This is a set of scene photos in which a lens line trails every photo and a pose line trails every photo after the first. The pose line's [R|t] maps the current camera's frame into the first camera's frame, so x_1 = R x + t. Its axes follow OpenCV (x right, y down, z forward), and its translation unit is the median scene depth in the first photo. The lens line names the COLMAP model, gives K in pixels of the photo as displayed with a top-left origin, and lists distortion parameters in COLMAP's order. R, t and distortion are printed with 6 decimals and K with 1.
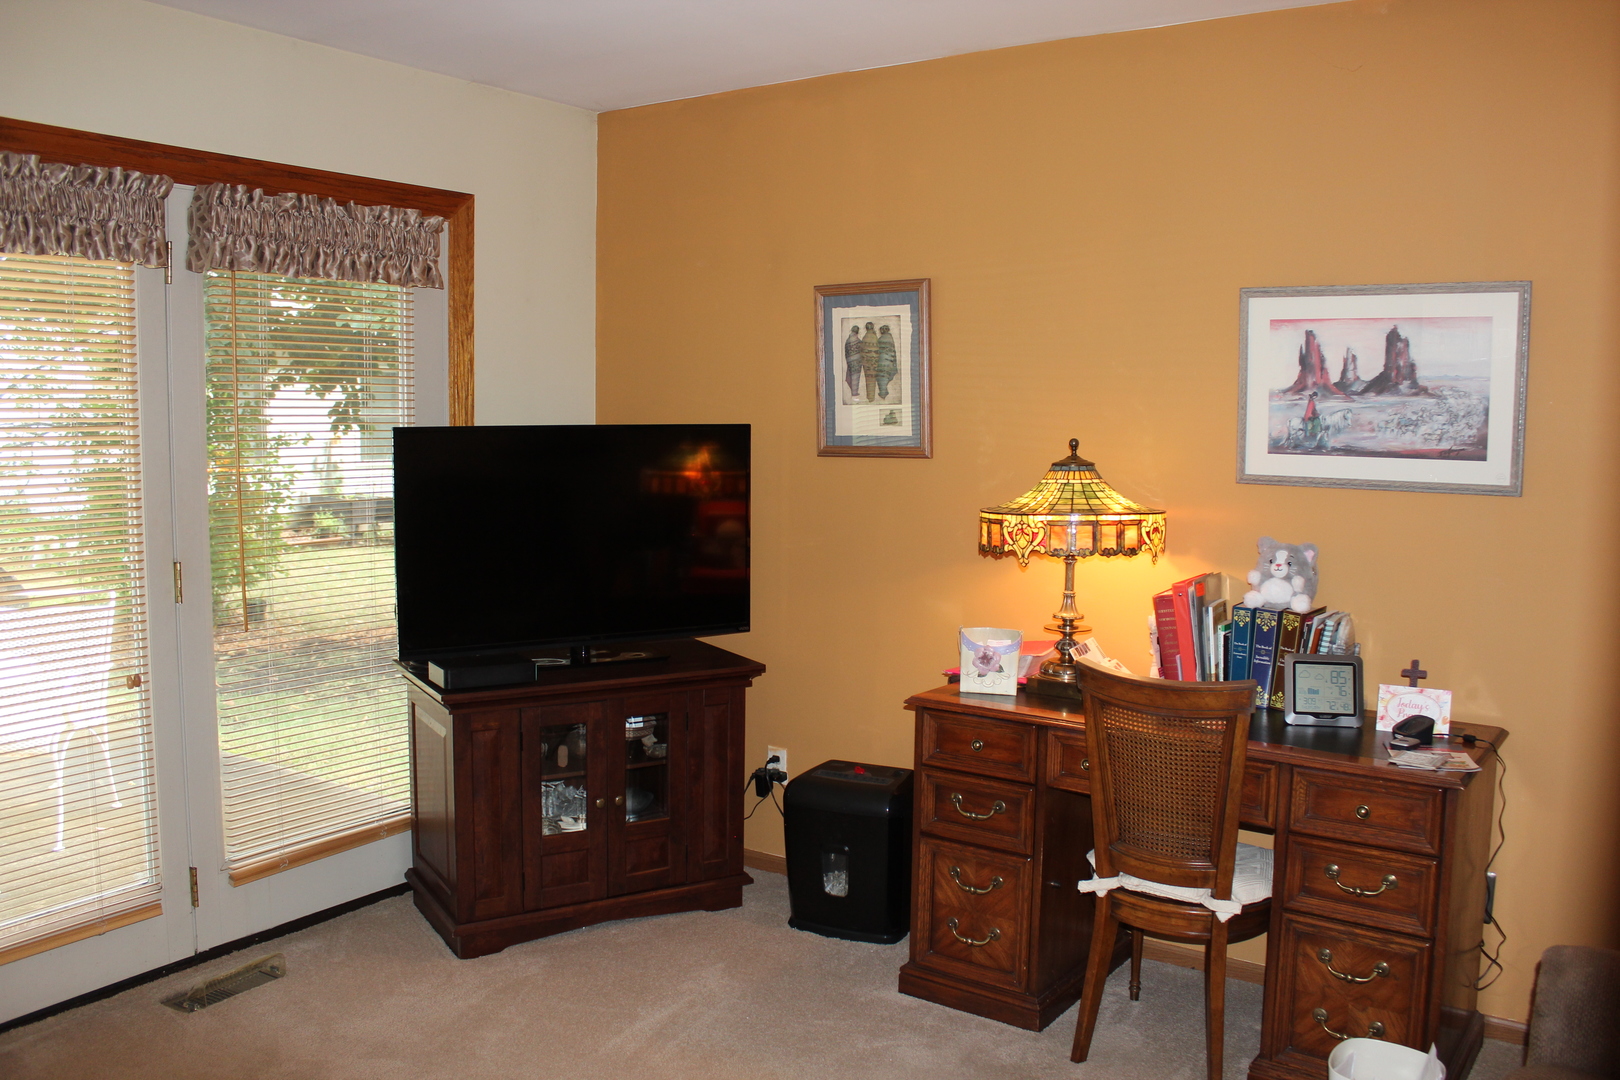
lens RADIAL K [[1374.3, 0, 824.4], [0, 1374.3, 543.0], [0, 0, 1]] dist [-0.172626, 0.195003]
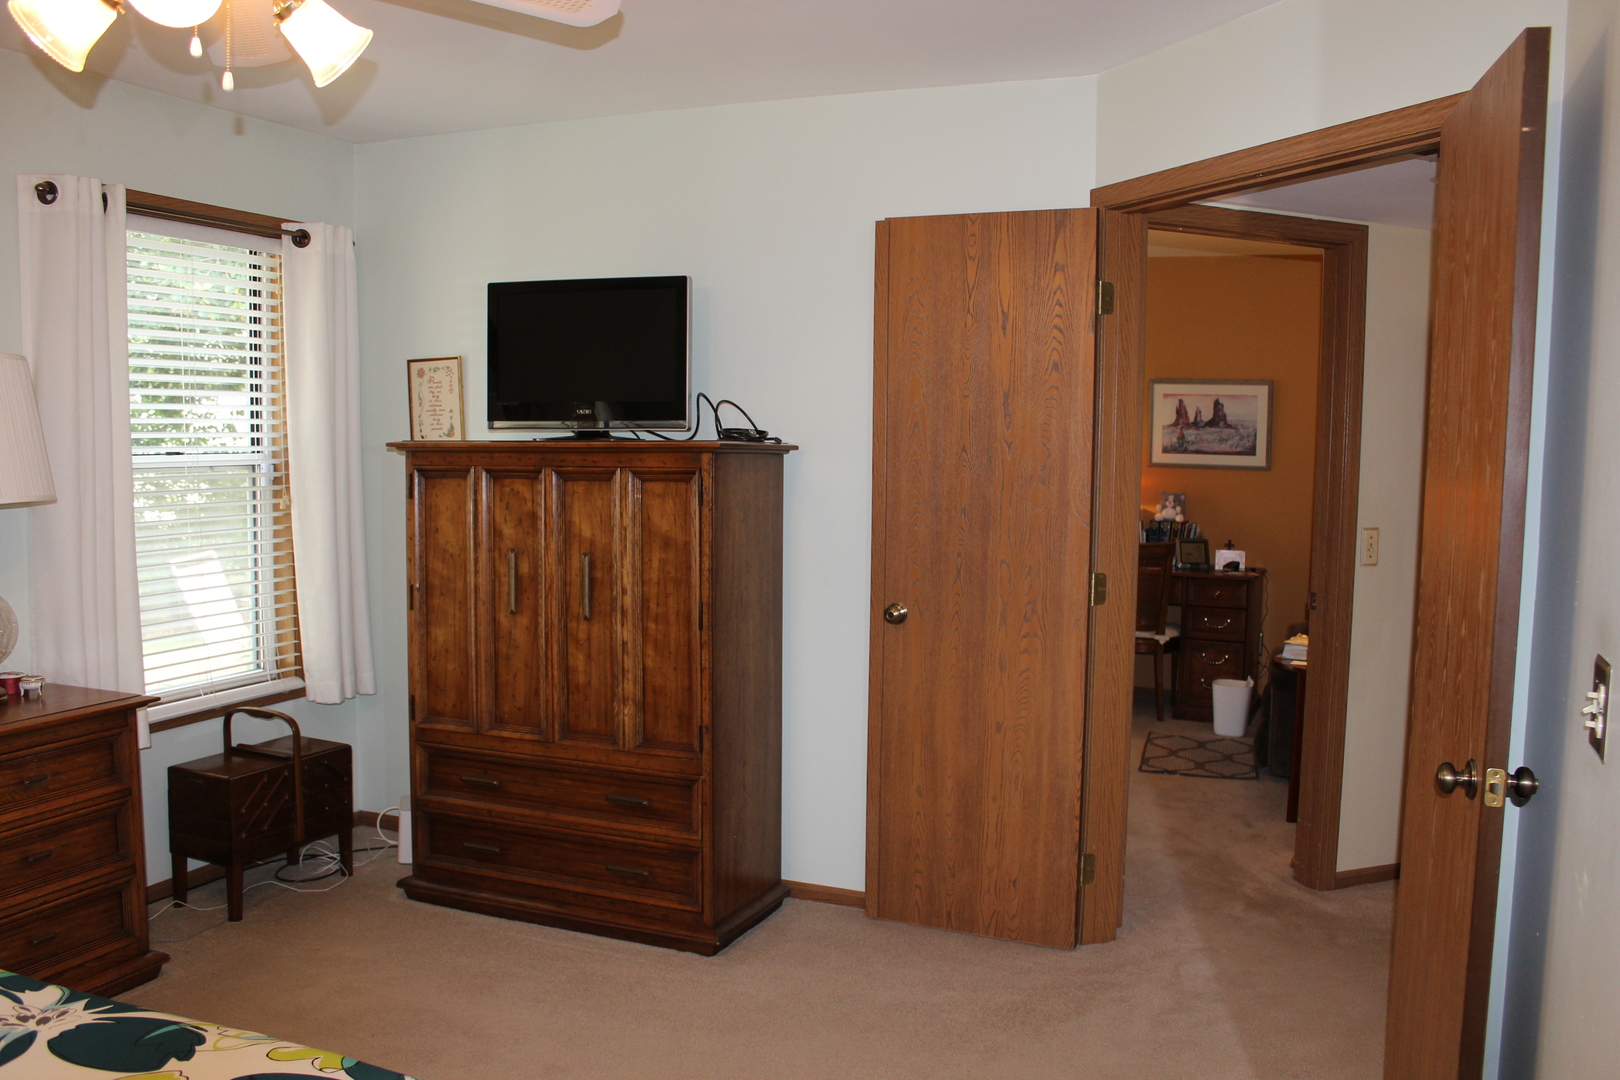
lens RADIAL K [[1374.3, 0, 824.4], [0, 1374.3, 543.0], [0, 0, 1]] dist [-0.172626, 0.195003]
pose [[0.978437, -0.006701, 0.206437, -0.720307], [0.010374, 0.999807, -0.016713, 0.120285], [-0.206285, 0.018494, 0.978317, -1.143430]]
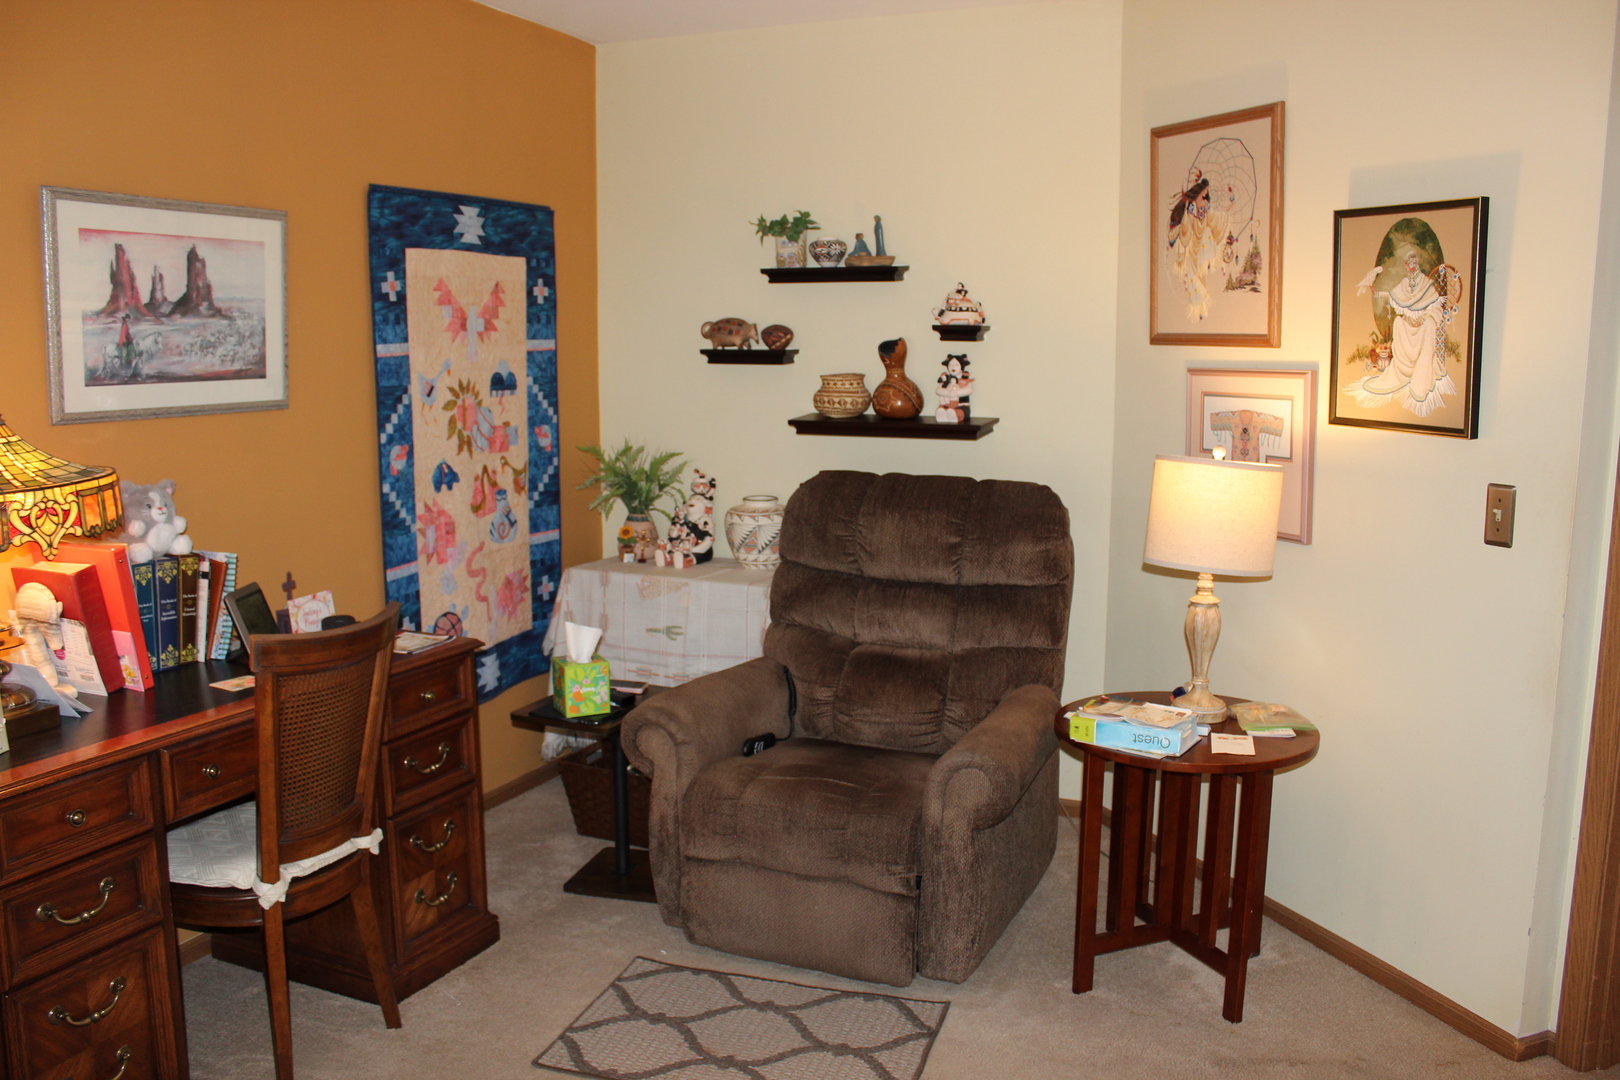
lens RADIAL K [[1374.3, 0, 824.4], [0, 1374.3, 543.0], [0, 0, 1]] dist [-0.172626, 0.195003]
pose [[-0.187892, -0.161331, 0.968849, -0.617329], [0.092515, 0.979125, 0.180983, -0.081727], [-0.977823, 0.123638, -0.169044, 0.730724]]
